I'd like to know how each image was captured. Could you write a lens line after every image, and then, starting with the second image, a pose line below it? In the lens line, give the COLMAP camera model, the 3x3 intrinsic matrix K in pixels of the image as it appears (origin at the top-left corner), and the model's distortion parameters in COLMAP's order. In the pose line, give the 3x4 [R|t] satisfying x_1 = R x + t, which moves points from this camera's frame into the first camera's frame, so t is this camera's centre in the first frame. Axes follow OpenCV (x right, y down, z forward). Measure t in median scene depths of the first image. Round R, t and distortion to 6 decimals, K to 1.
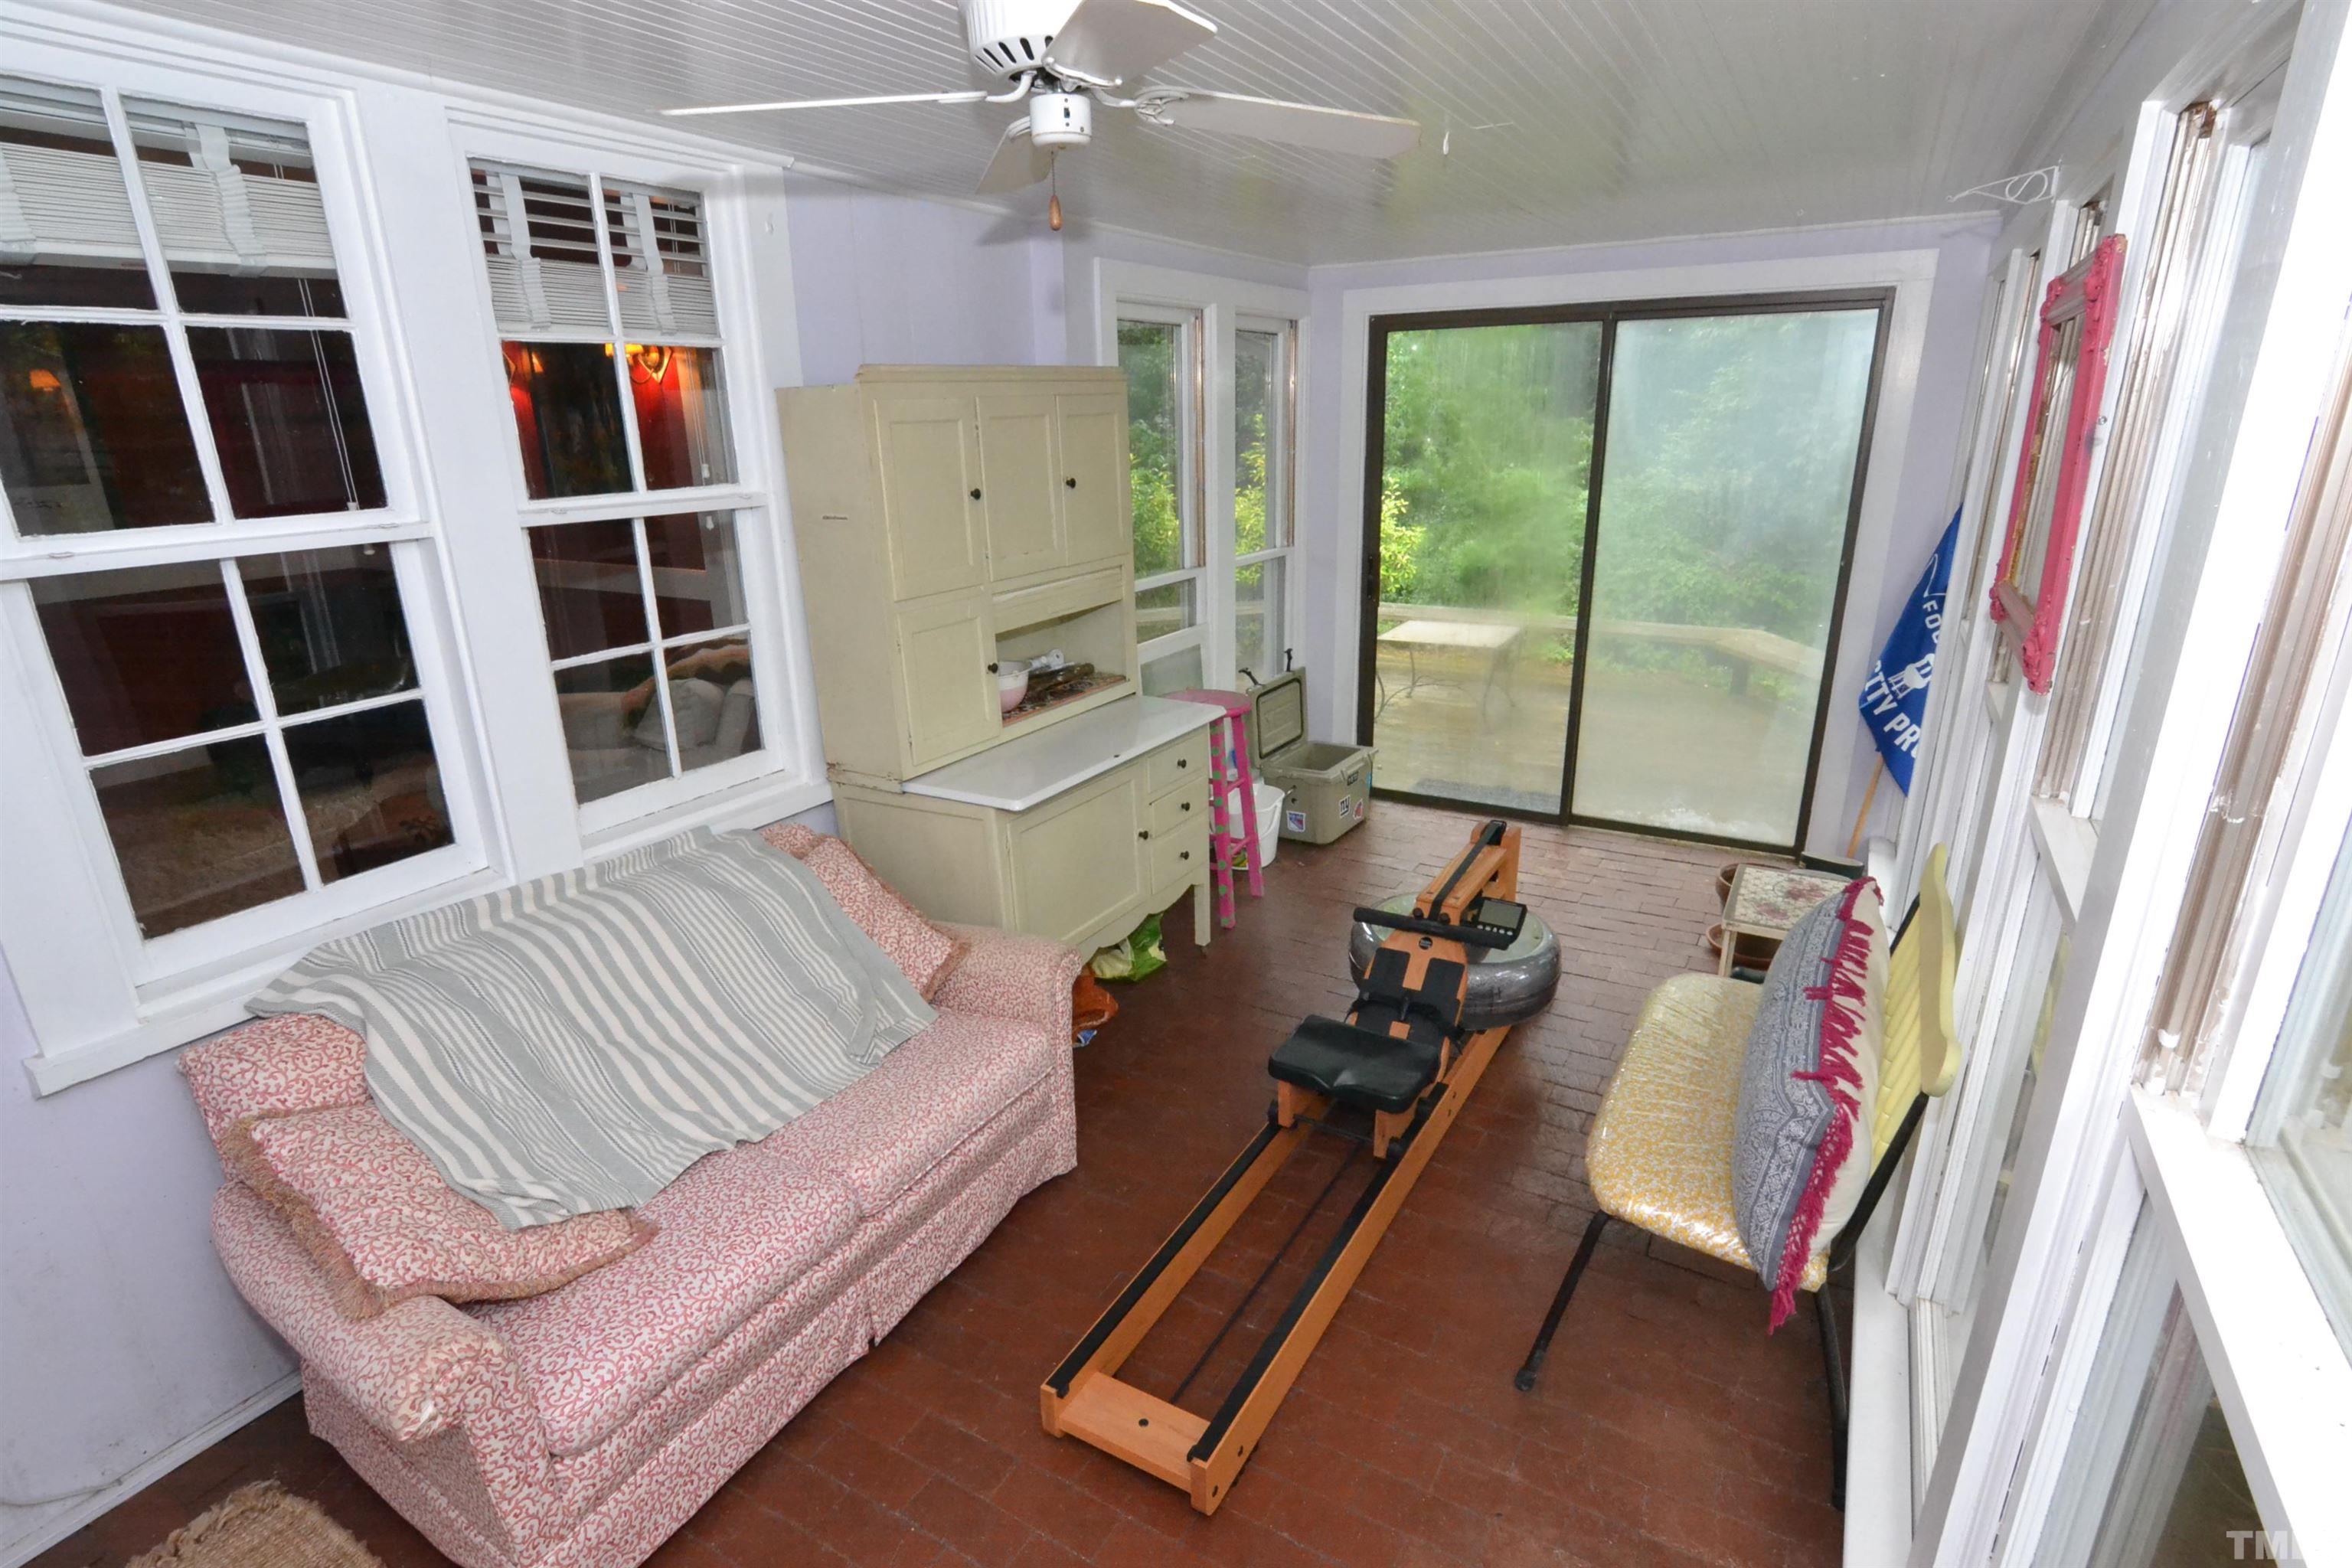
lens RADIAL K [[1153.7, 0, 1168.9], [0, 1153.7, 794.6], [0, 0, 1]] dist [-0.002868, 0.000181]
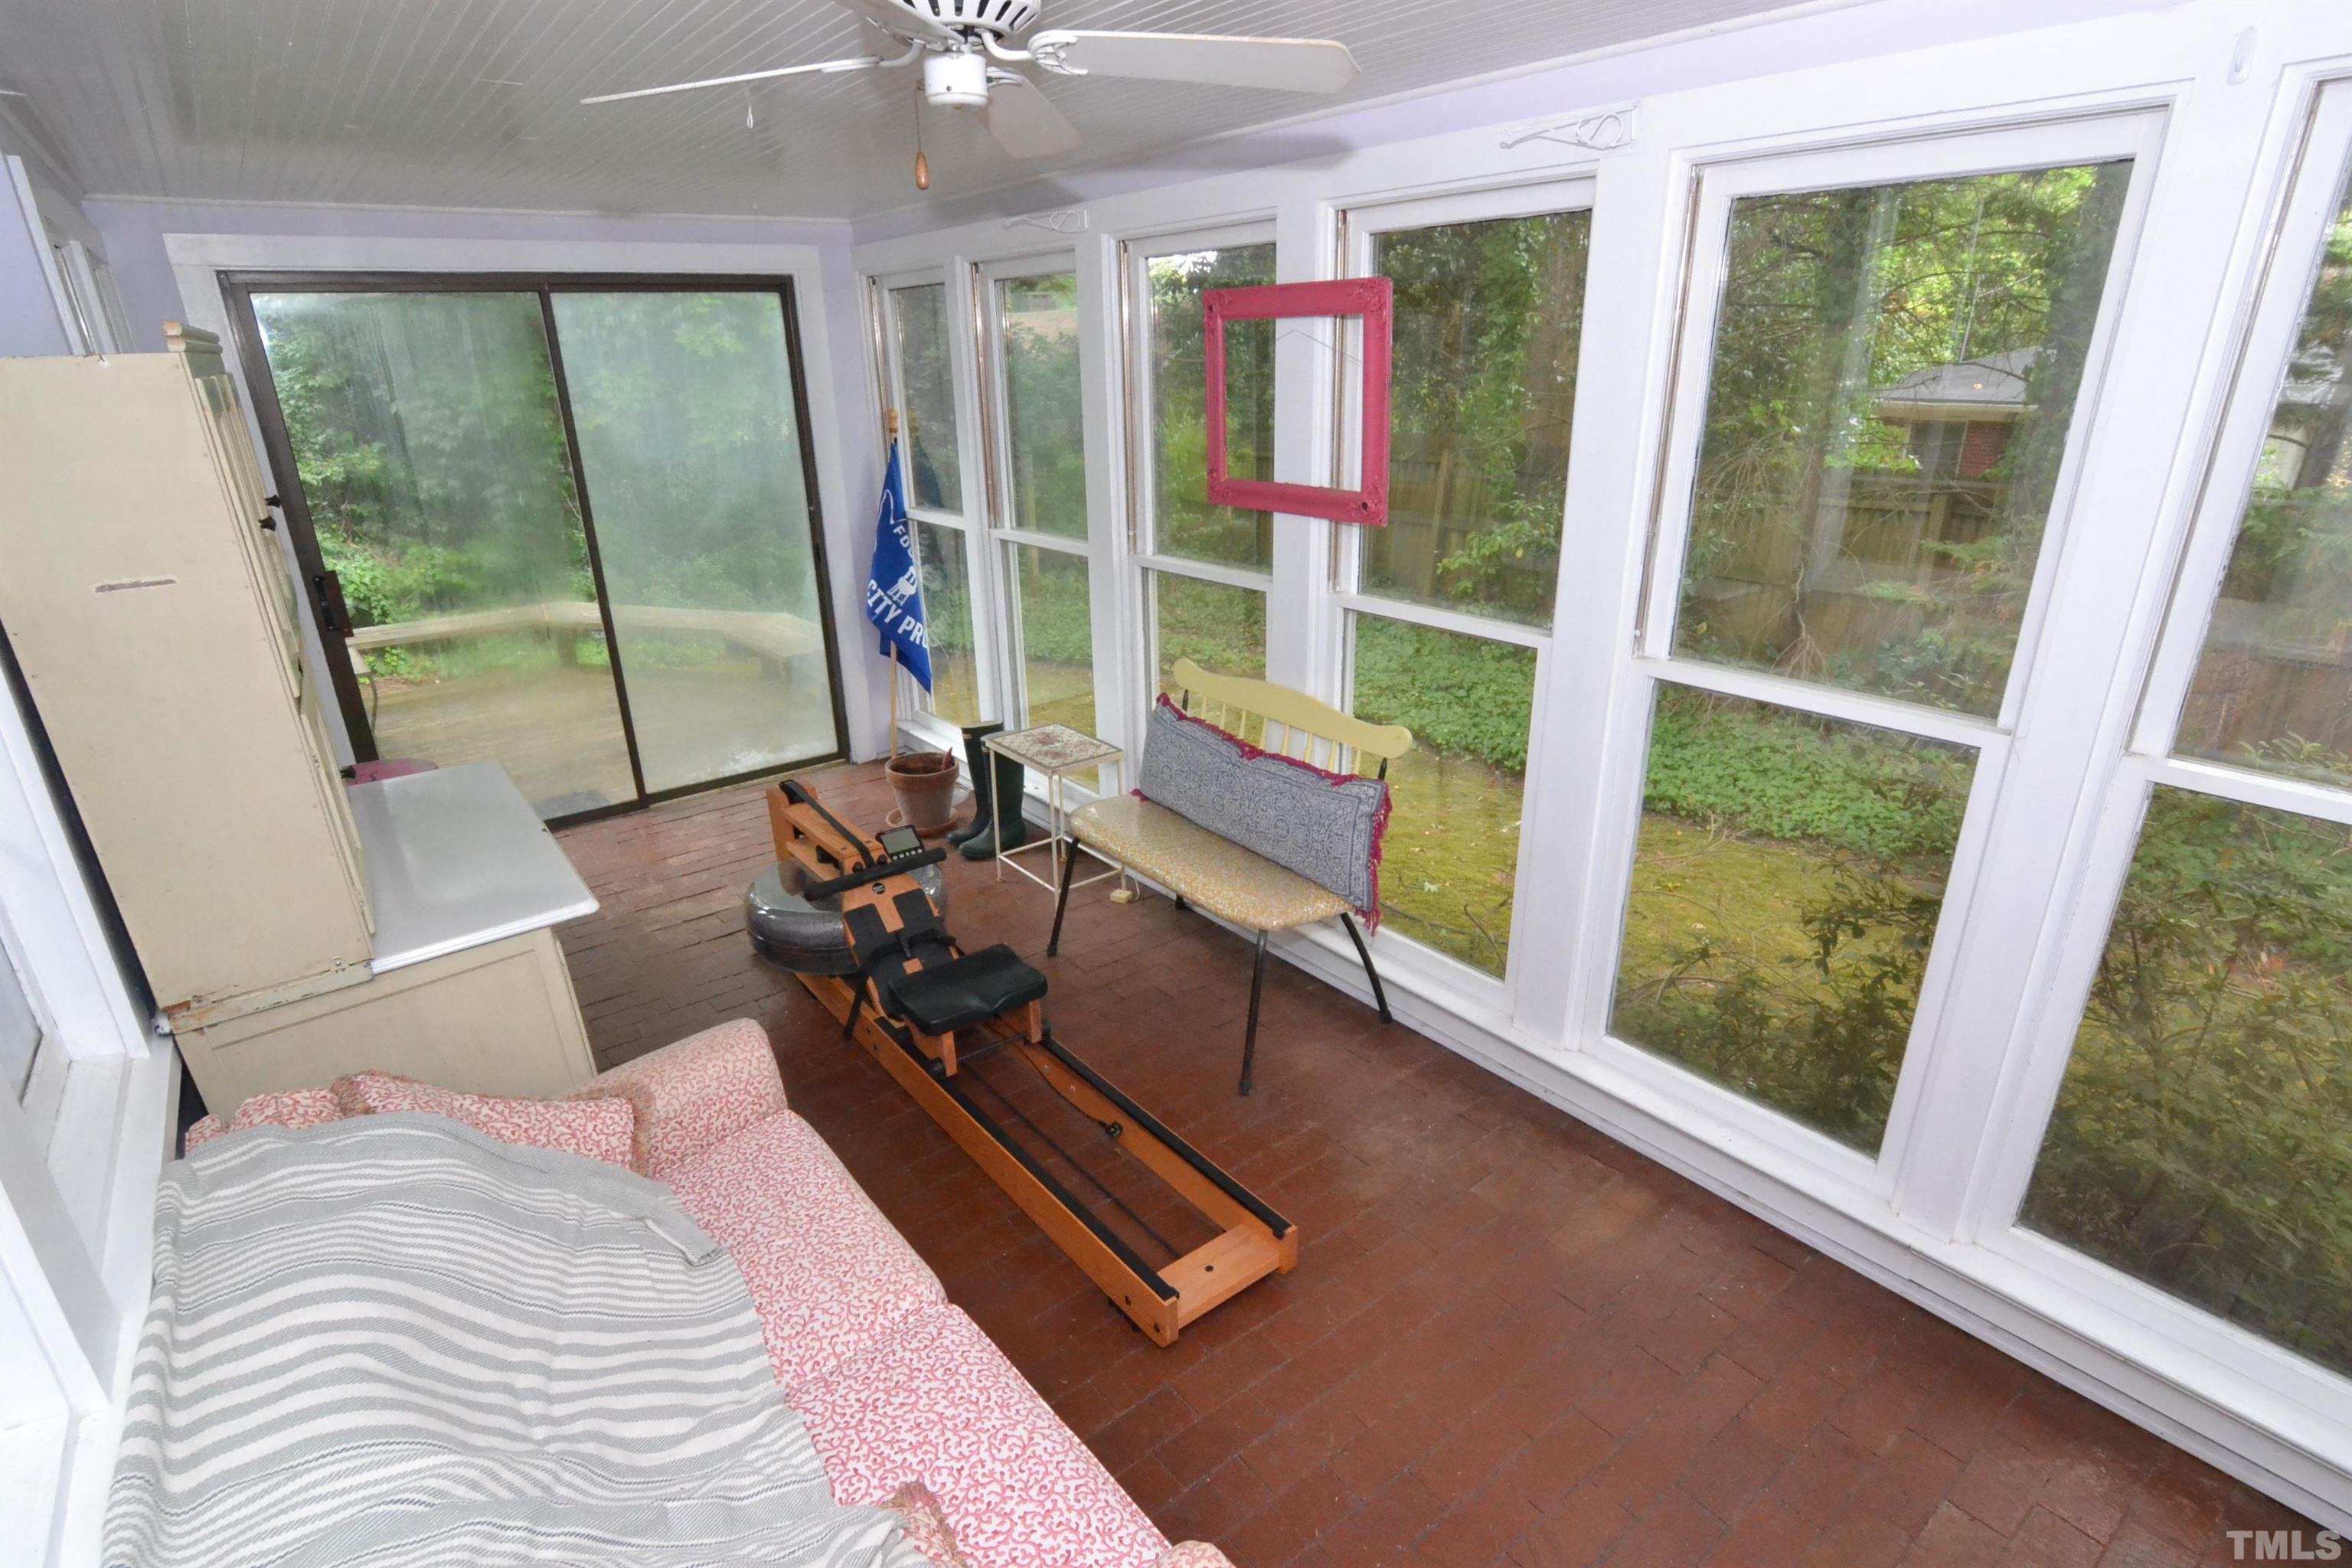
lens RADIAL K [[1153.7, 0, 1157.5], [0, 1153.7, 784.0], [0, 0, 1]] dist [-0.002868, 0.000181]
pose [[0.395843, -0.318460, 0.861331, -0.405435], [0.311163, 0.928973, 0.200468, -0.066867], [-0.863994, 0.188661, 0.466820, 0.198460]]
